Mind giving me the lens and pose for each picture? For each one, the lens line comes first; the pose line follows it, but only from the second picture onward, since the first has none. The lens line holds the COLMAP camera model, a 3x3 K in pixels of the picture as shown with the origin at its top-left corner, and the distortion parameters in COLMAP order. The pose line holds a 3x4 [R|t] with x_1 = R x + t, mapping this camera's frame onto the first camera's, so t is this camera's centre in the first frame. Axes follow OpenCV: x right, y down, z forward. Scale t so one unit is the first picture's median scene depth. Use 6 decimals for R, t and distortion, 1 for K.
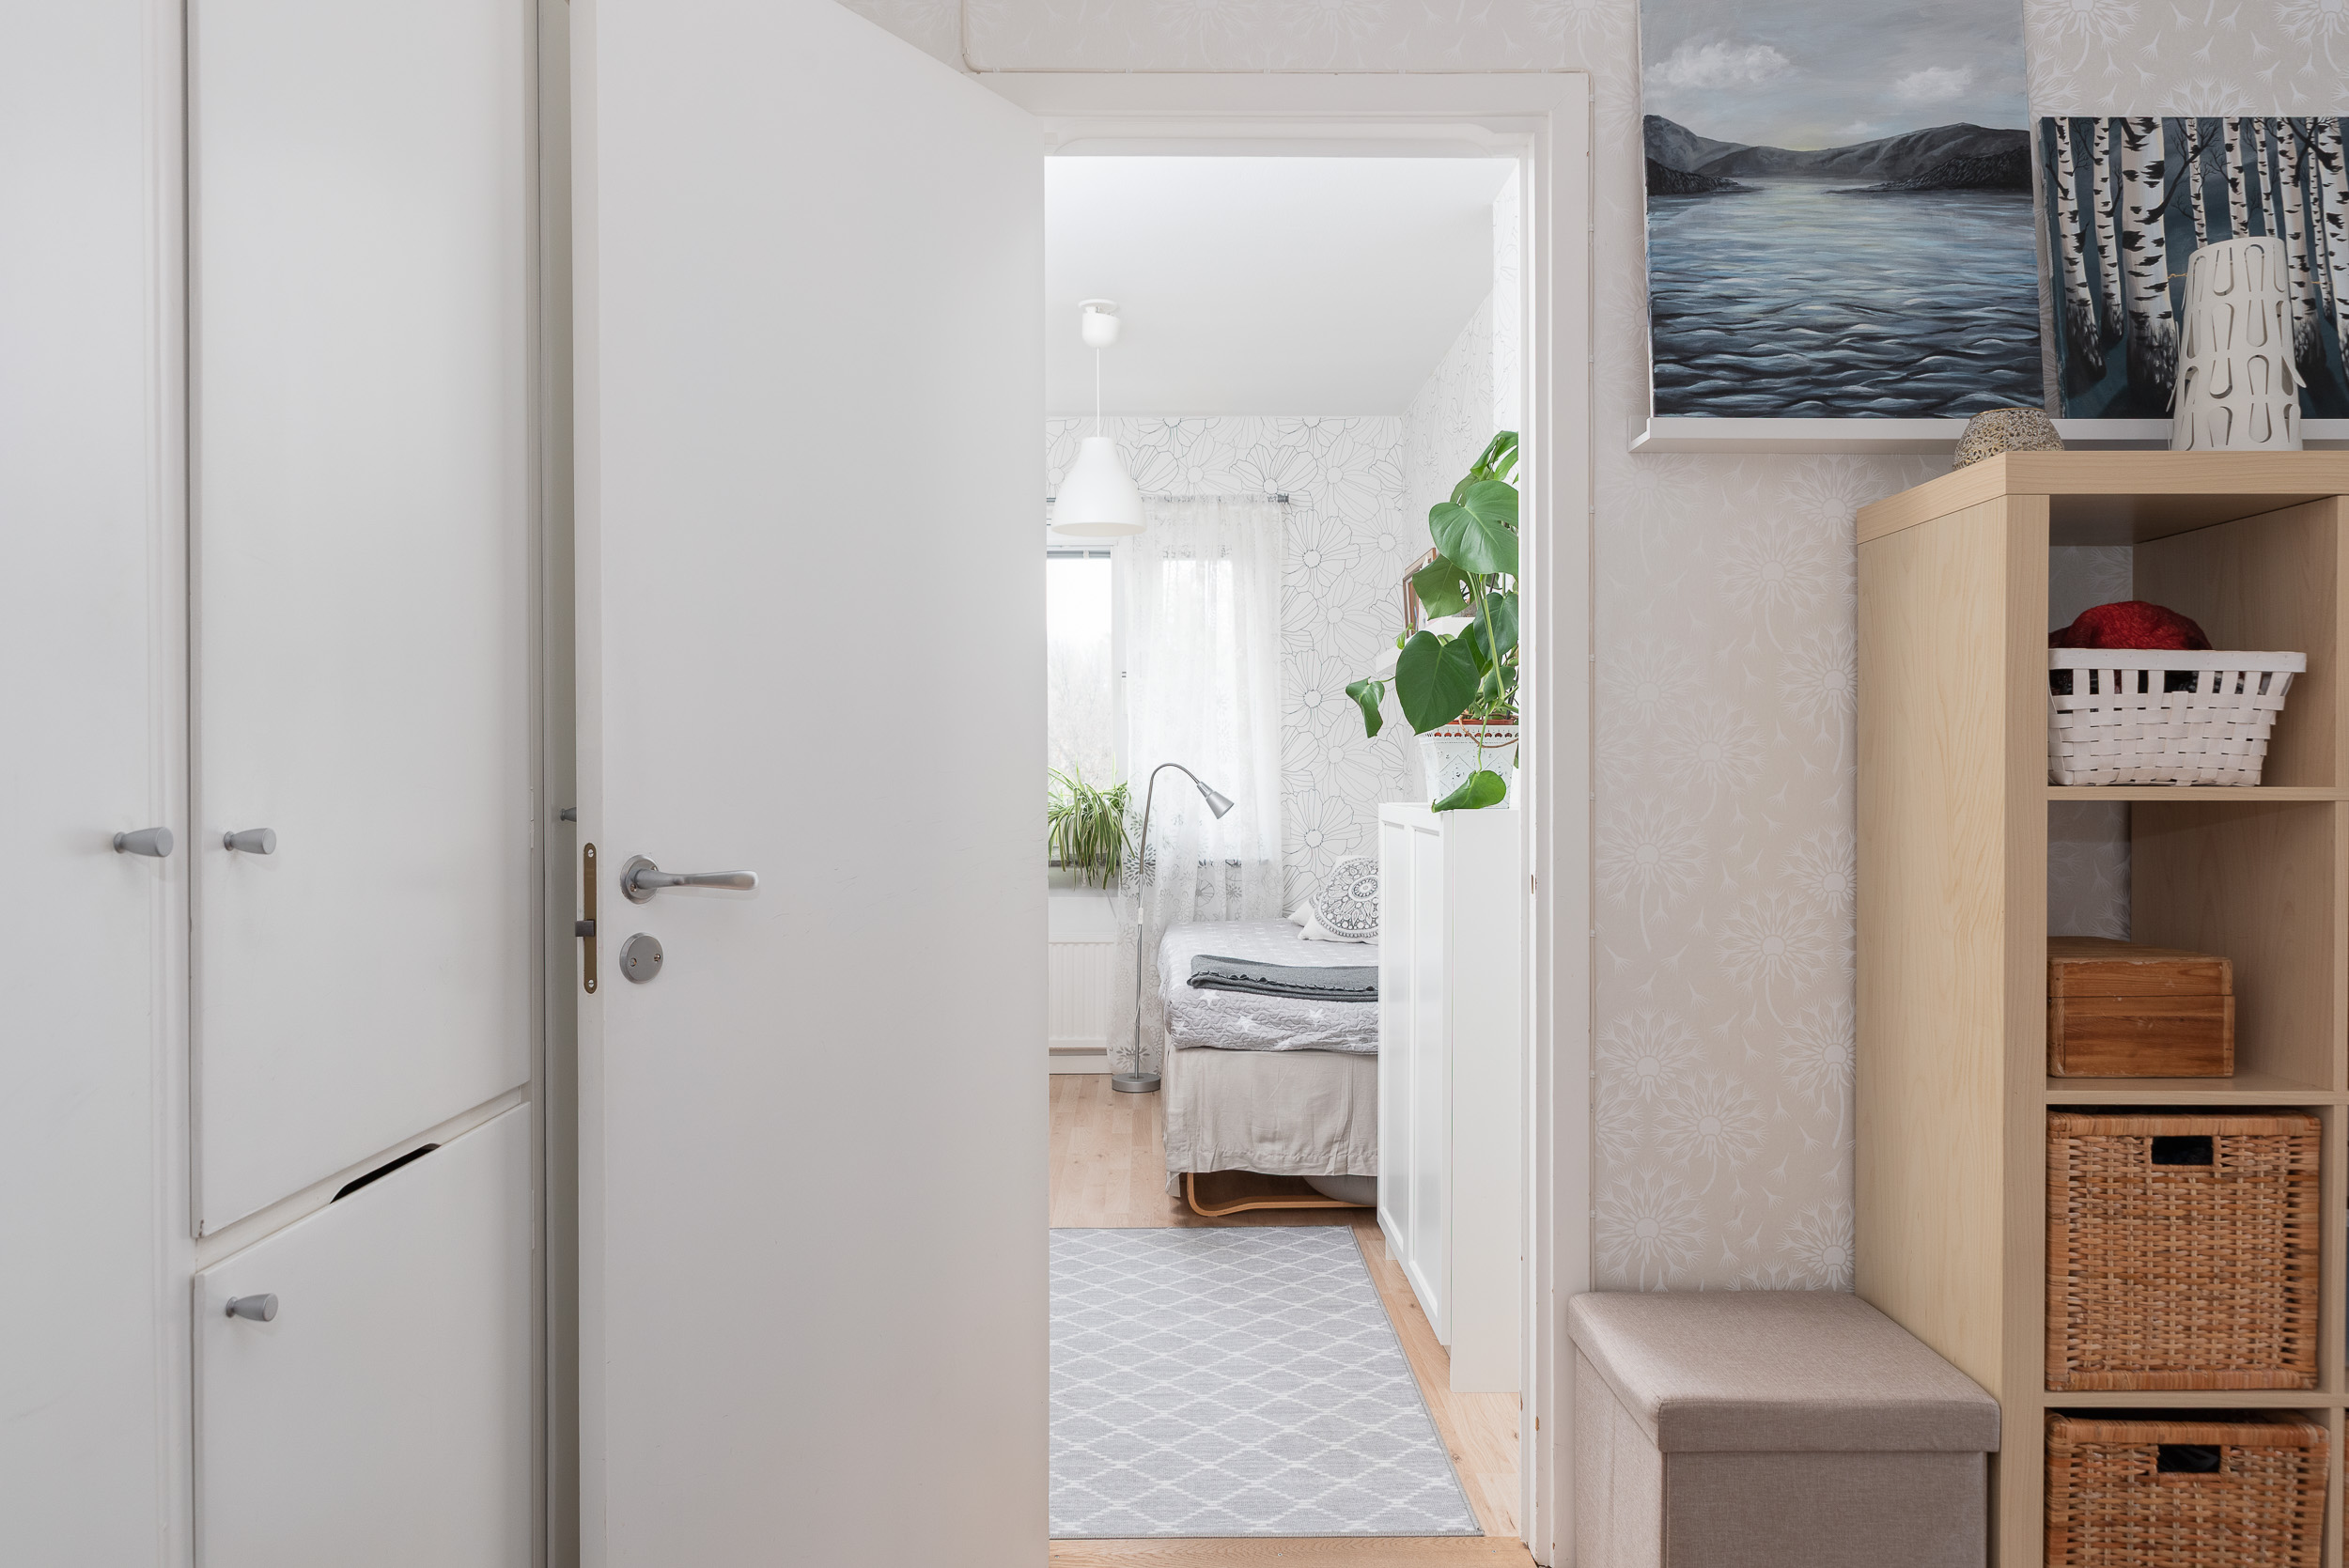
lens RADIAL K [[1553.0, 0, 1174.2], [0, 1553.0, 789.6], [0, 0, 1]] dist [-0.001177, -0.001555]
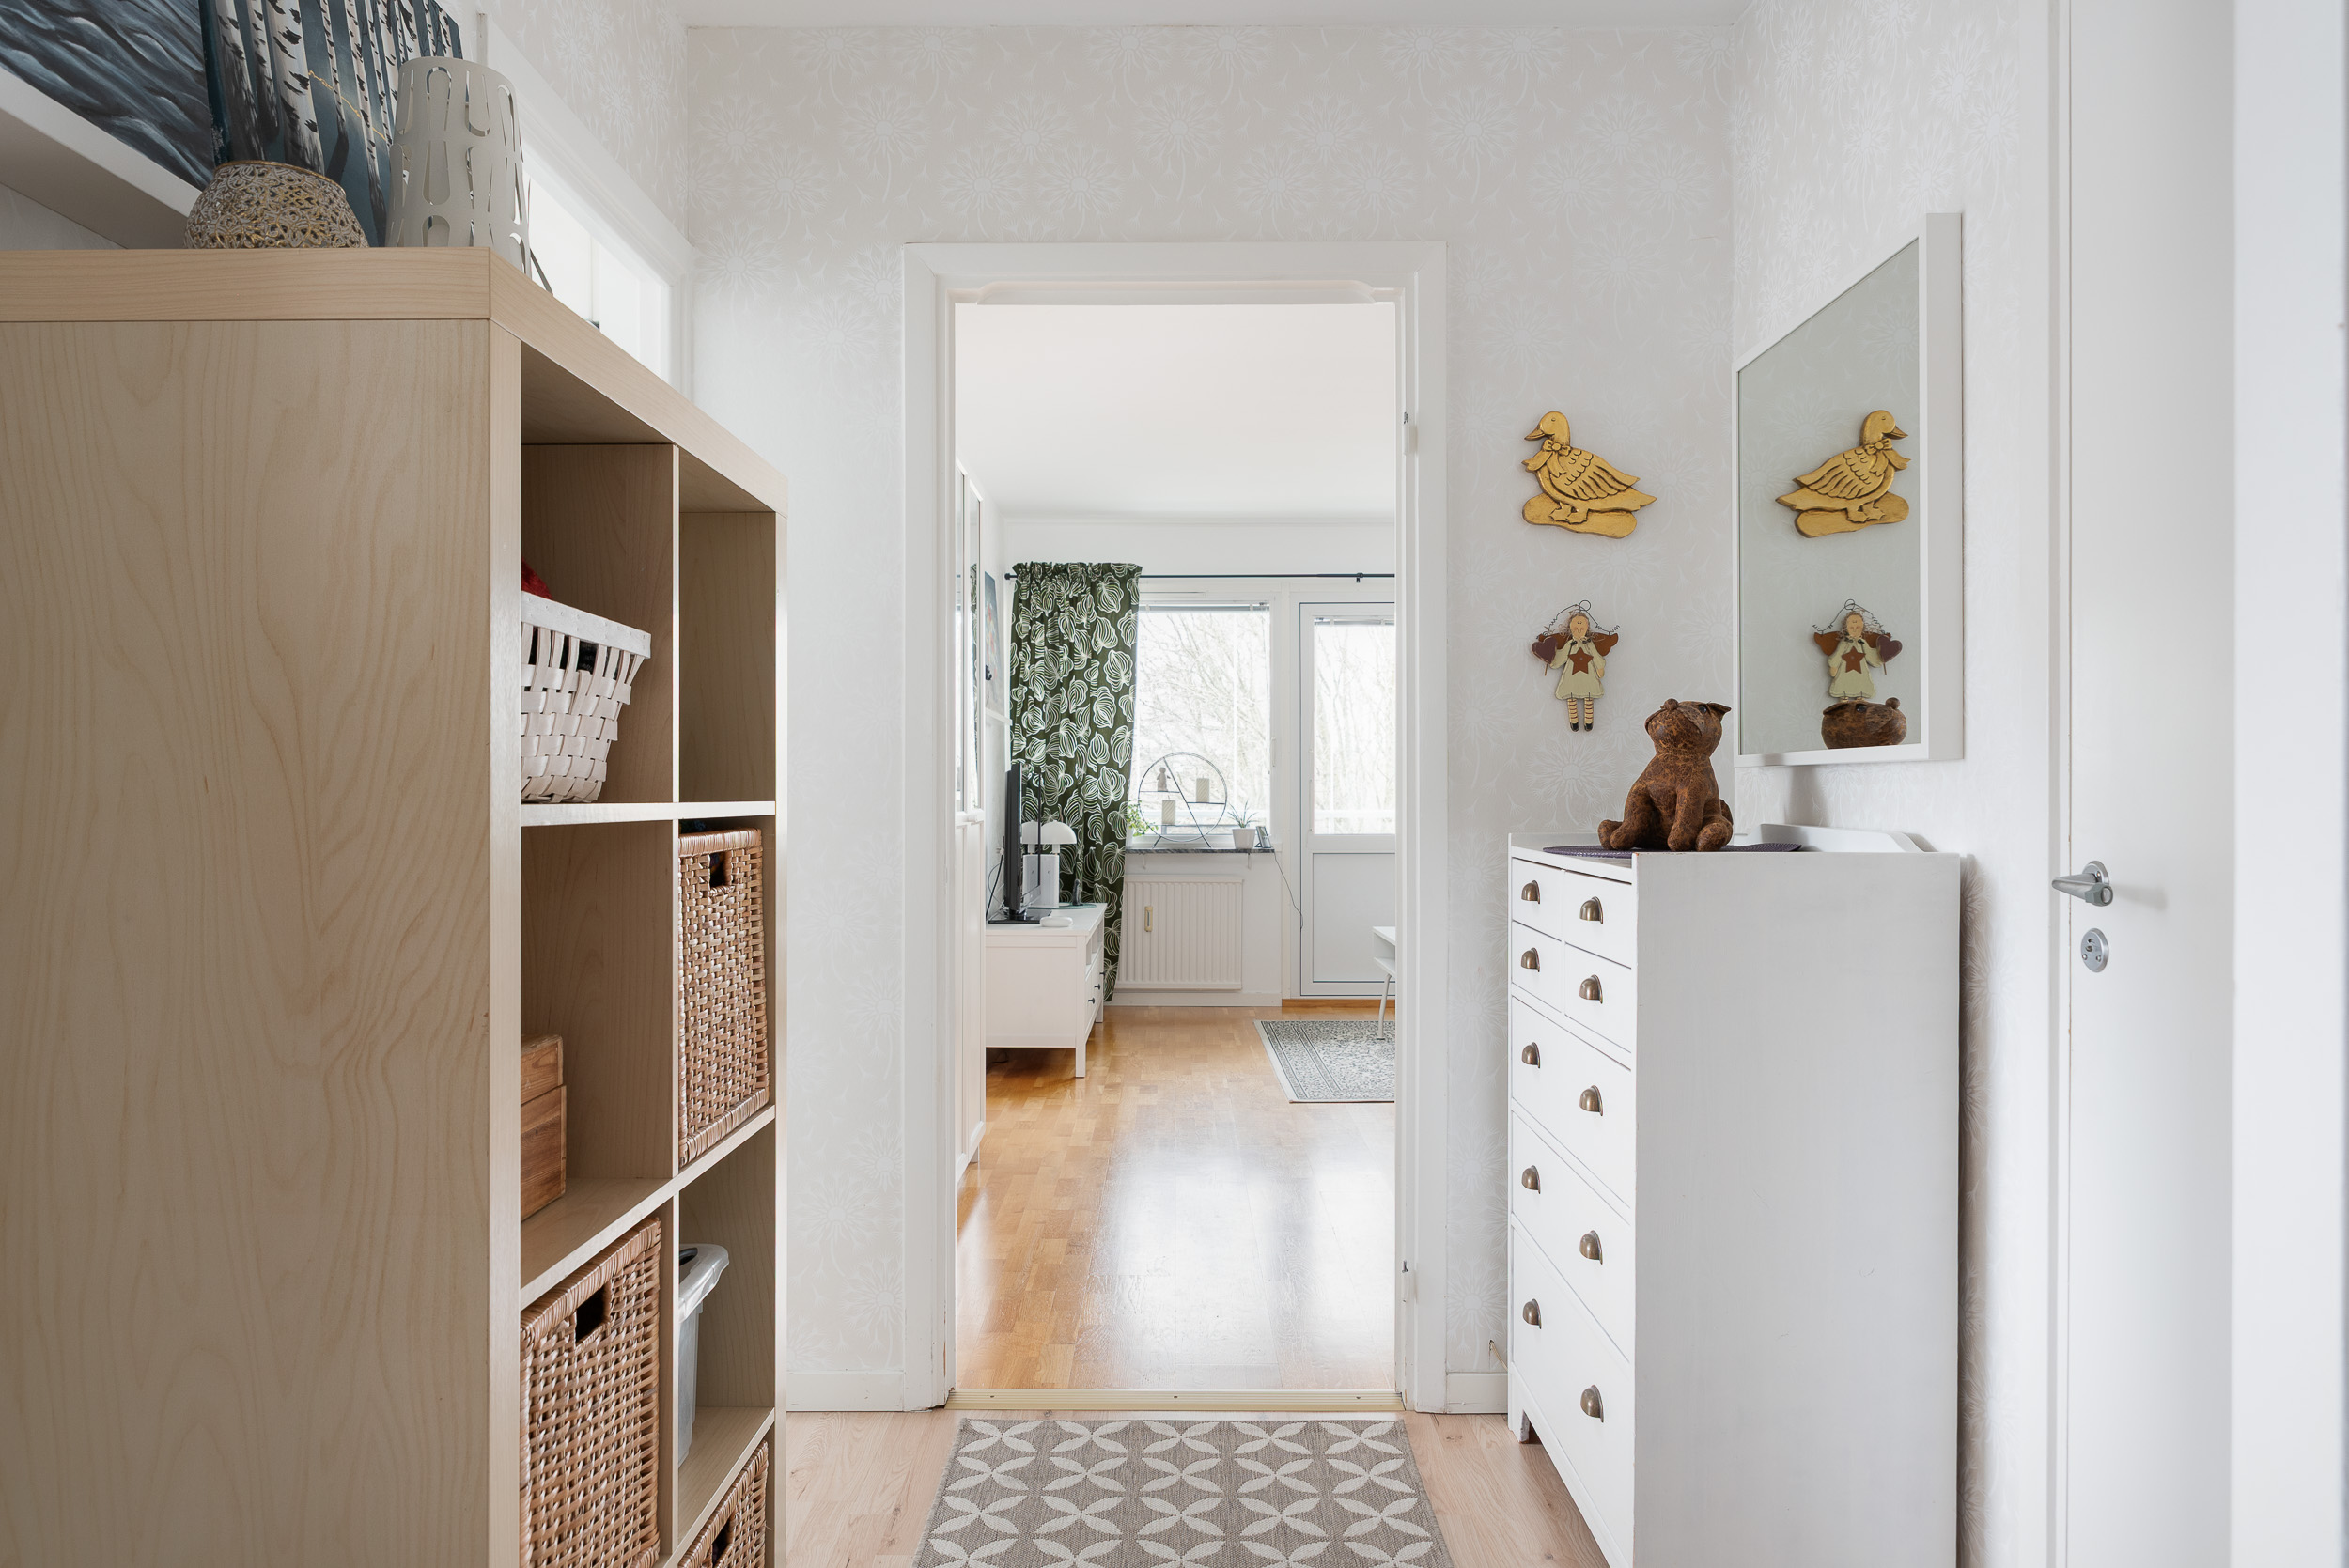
lens RADIAL K [[1553.0, 0, 1174.2], [0, 1553.0, 789.6], [0, 0, 1]] dist [-0.001177, -0.001555]
pose [[0.017058, -0.000149, 0.999854, -0.049492], [0.008065, 0.999967, 0.000011, -0.005294], [-0.999822, 0.008063, 0.017059, 0.606248]]
